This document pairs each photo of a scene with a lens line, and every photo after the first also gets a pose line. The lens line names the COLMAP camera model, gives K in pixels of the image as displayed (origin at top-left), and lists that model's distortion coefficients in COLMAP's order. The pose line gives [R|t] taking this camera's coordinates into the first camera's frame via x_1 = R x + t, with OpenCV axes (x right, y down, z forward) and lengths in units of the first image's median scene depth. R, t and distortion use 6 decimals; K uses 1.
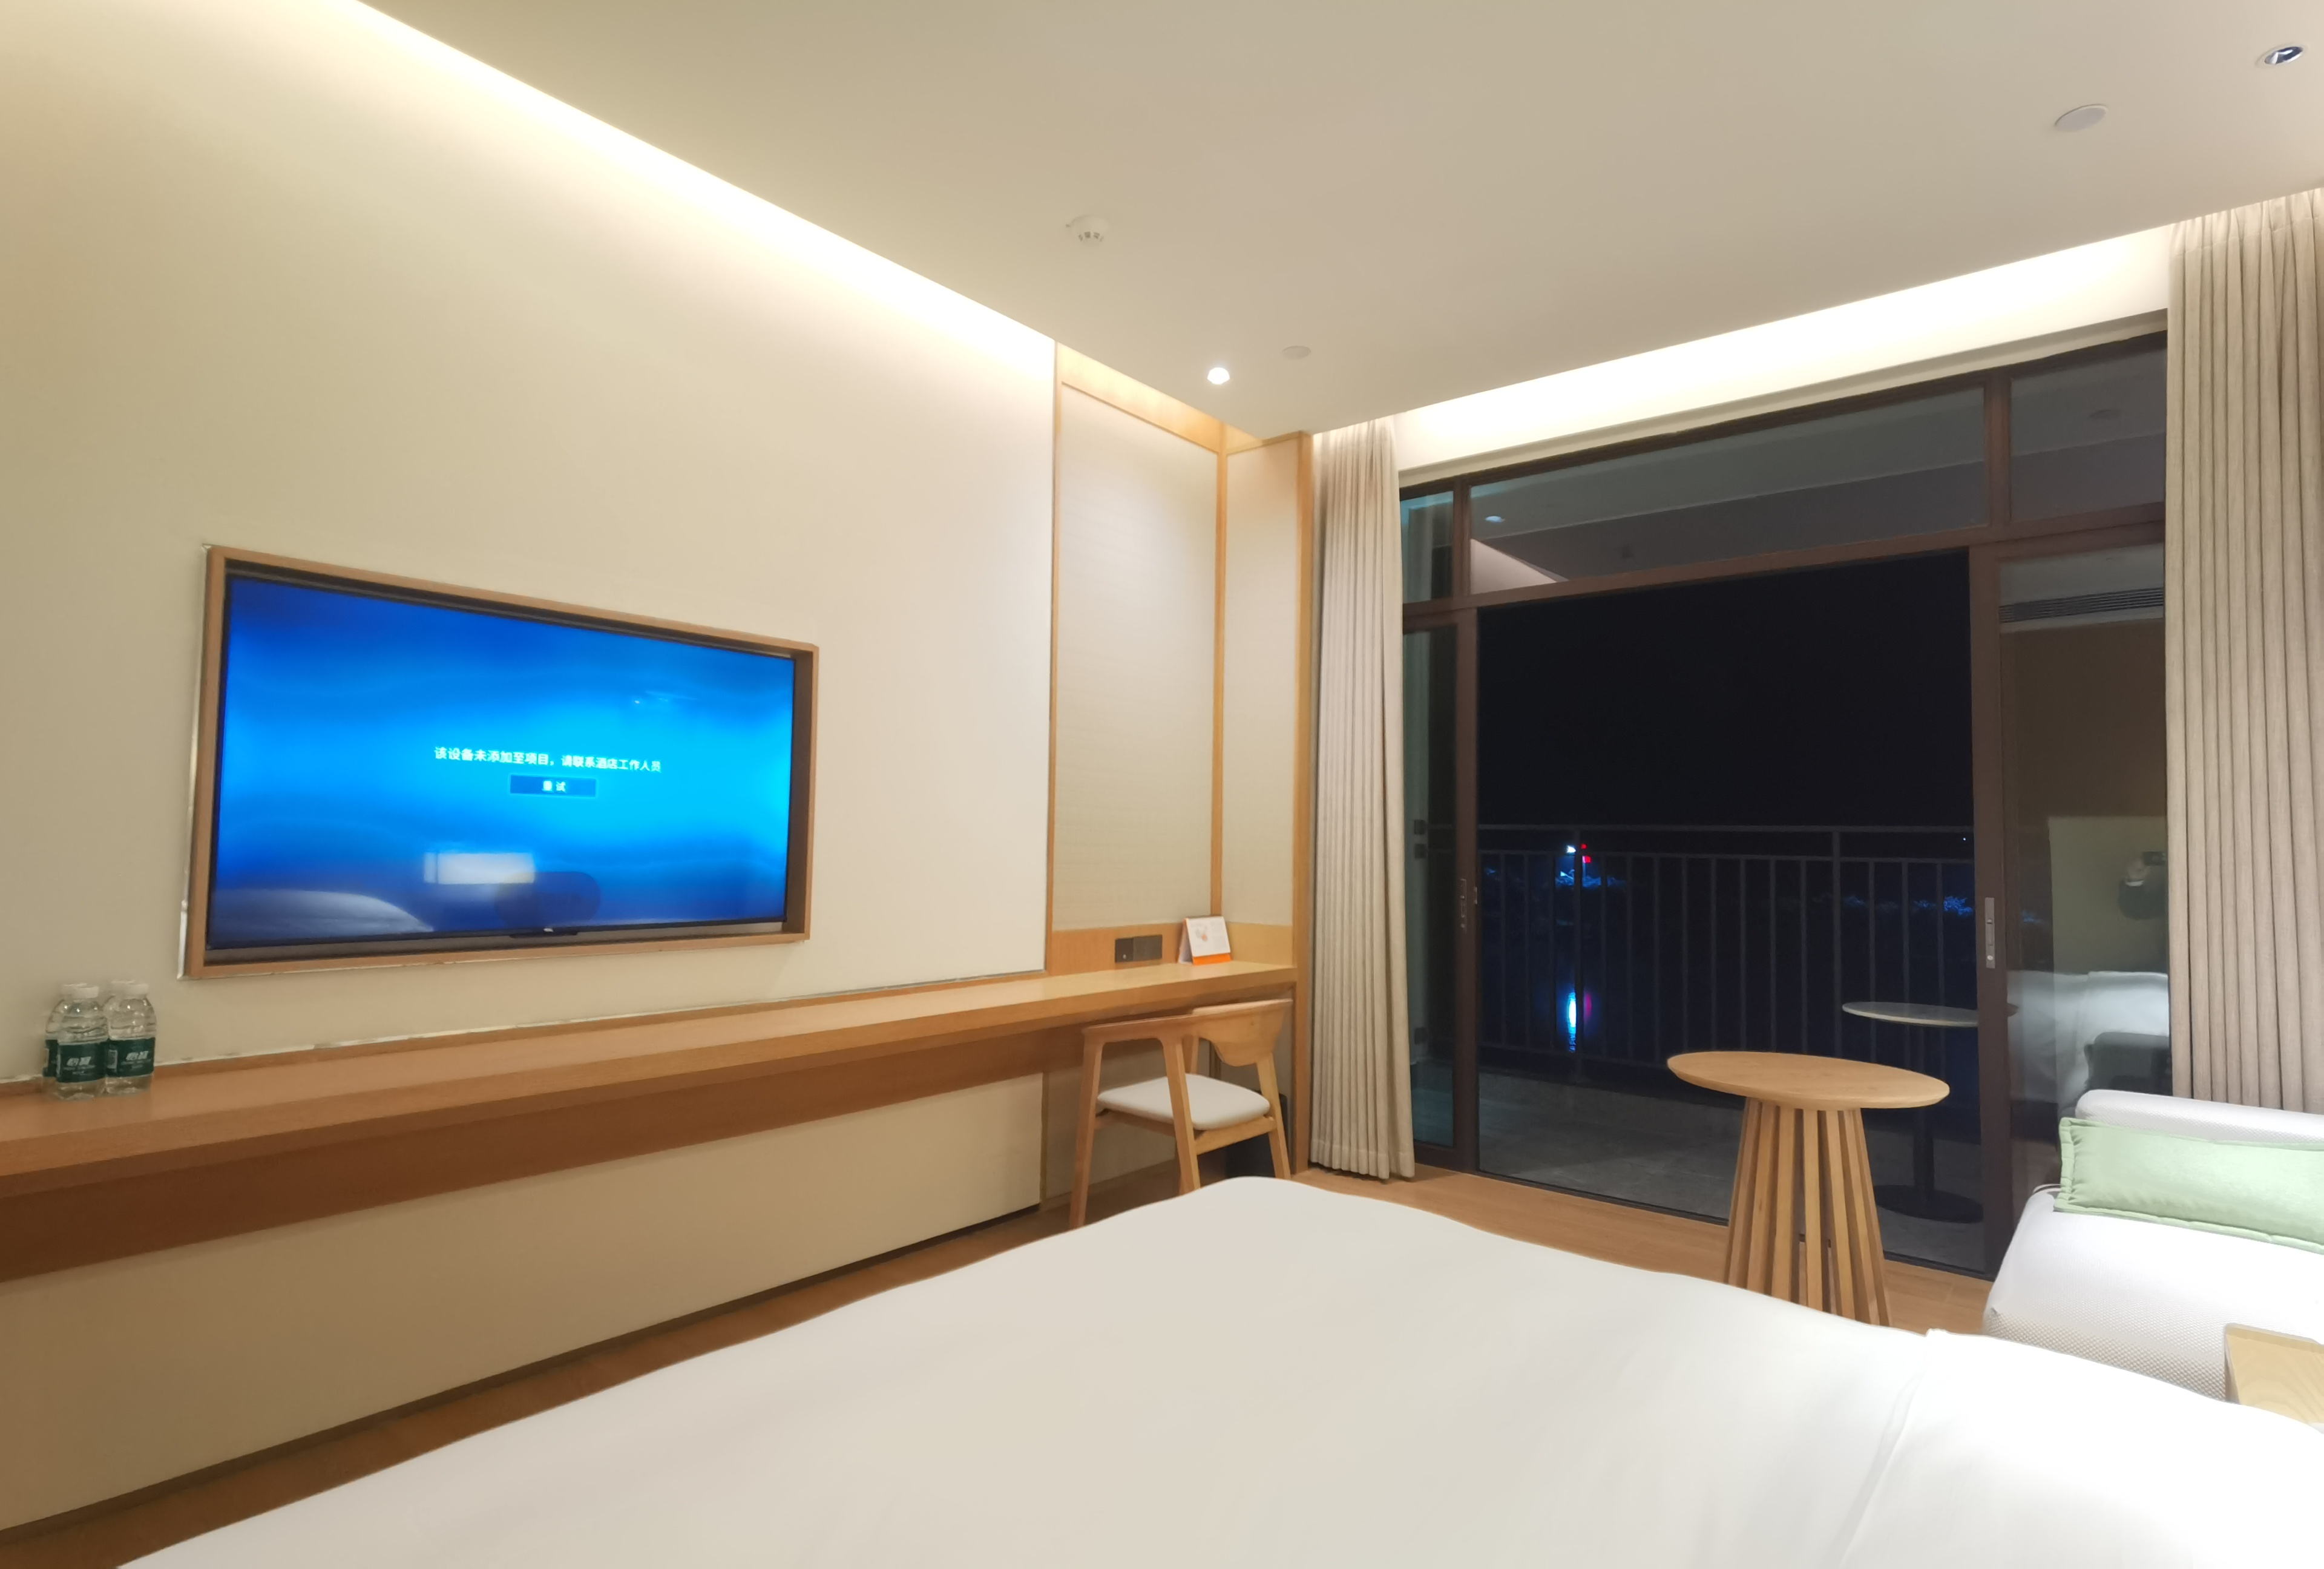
lens RADIAL K [[1179.2, 0, 1162.0], [0, 1179.2, 784.5], [0, 0, 1]] dist [0.026432, 0.000424]
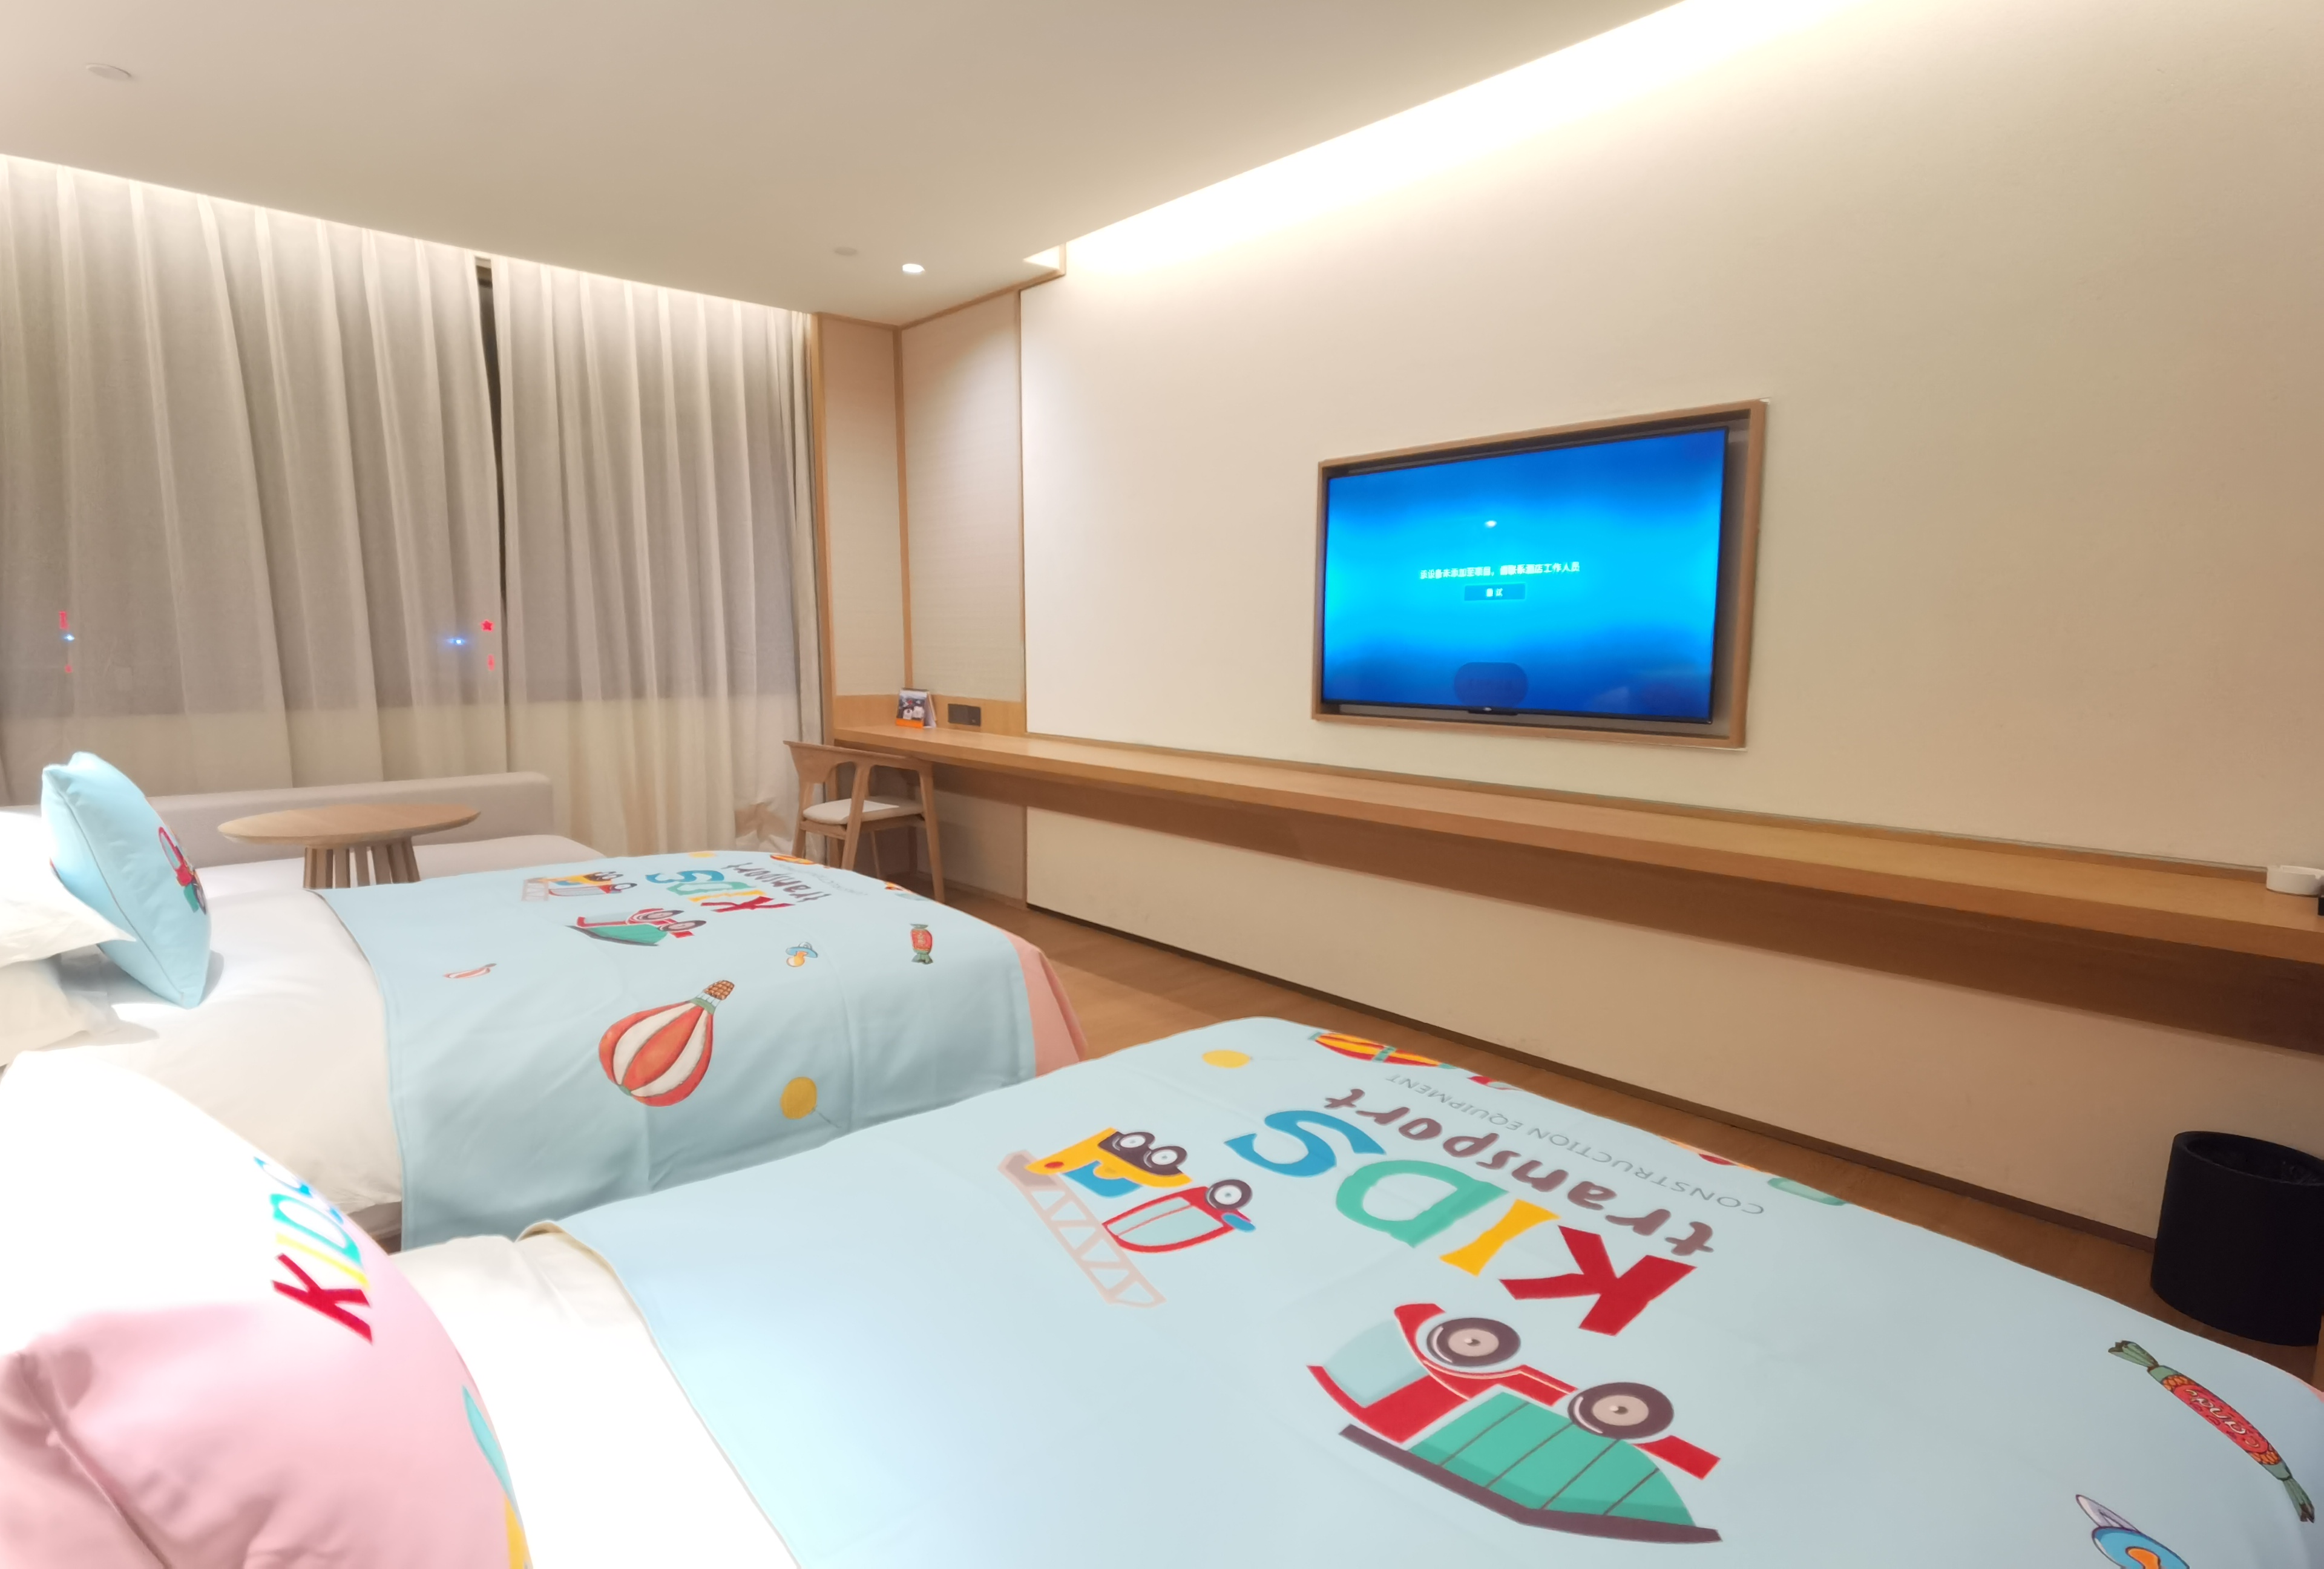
lens RADIAL K [[1179.2, 0, 1162.0], [0, 1179.2, 784.5], [0, 0, 1]] dist [0.026432, 0.000424]
pose [[-0.178813, 0.111384, -0.977558, 0.754386], [0.050528, 0.993300, 0.103935, 0.053323], [0.982585, -0.030809, -0.183242, 0.879700]]
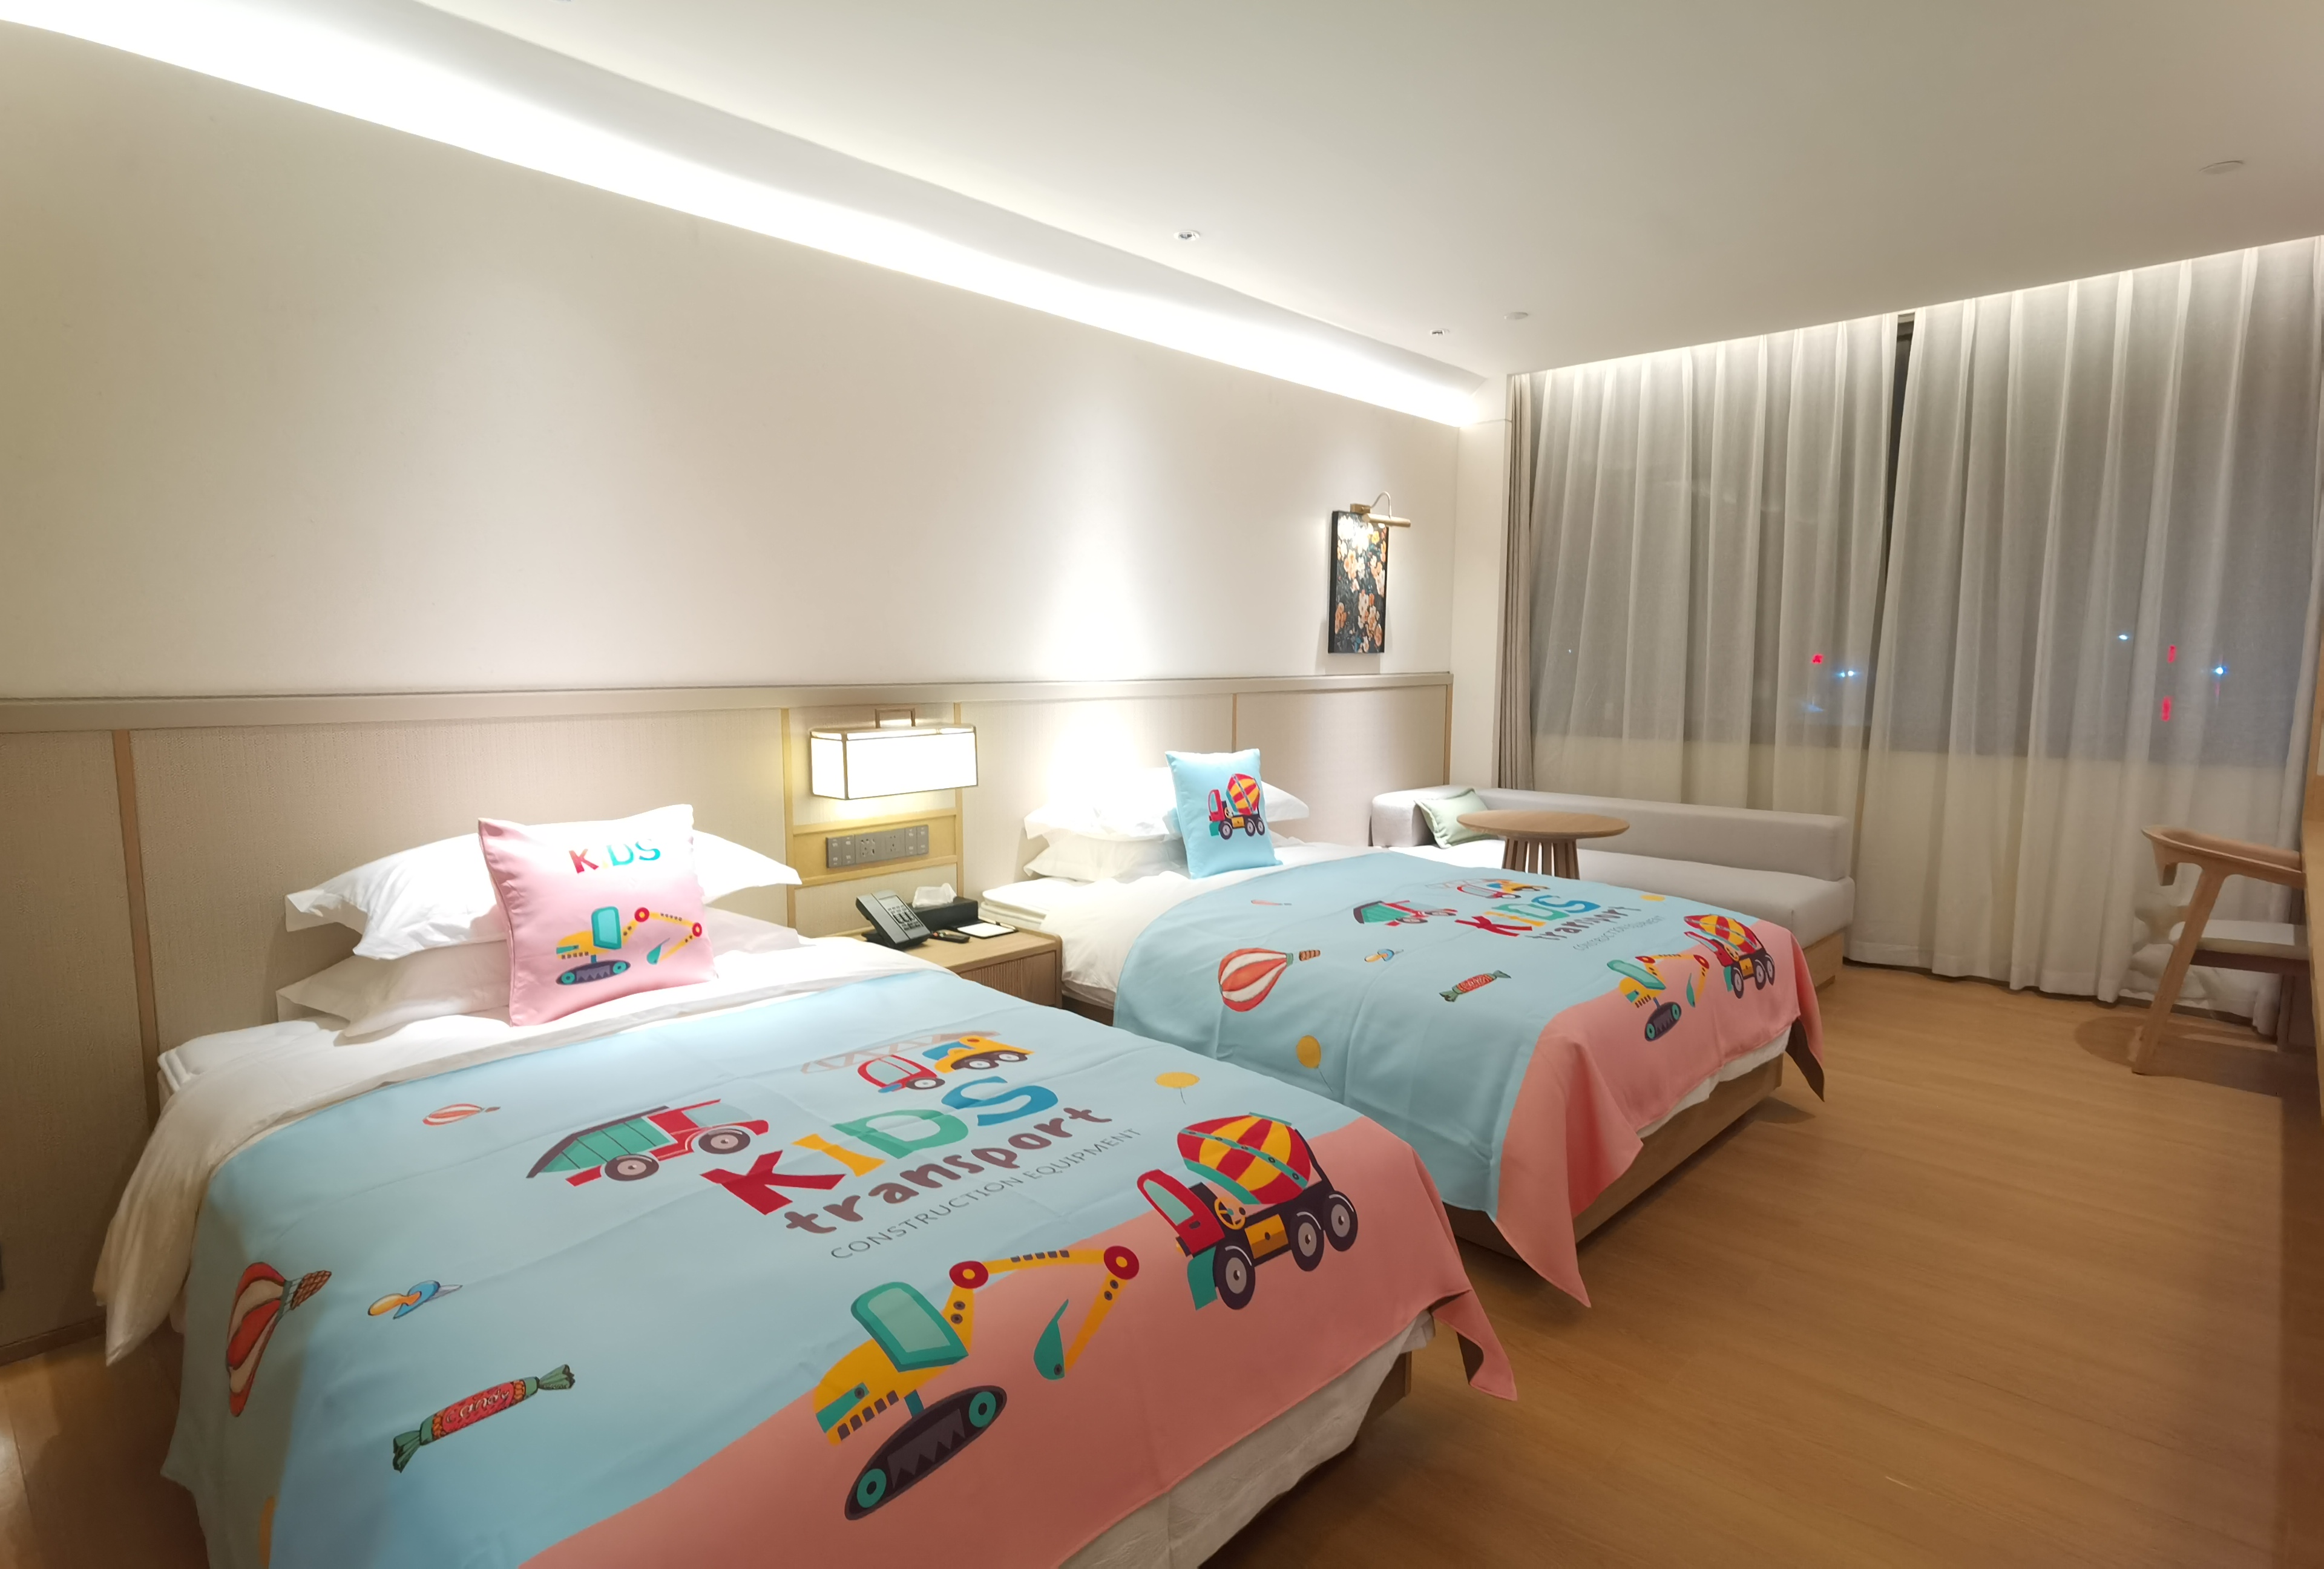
lens RADIAL K [[1189.4, 0, 1158.6], [0, 1189.4, 779.0], [0, 0, 1]] dist [0.043004, -0.021333]
pose [[-0.994805, -0.025671, 0.098510, 0.088603], [-0.021140, 0.998682, 0.046759, 0.050627], [-0.099580, 0.044433, -0.994037, 1.509352]]
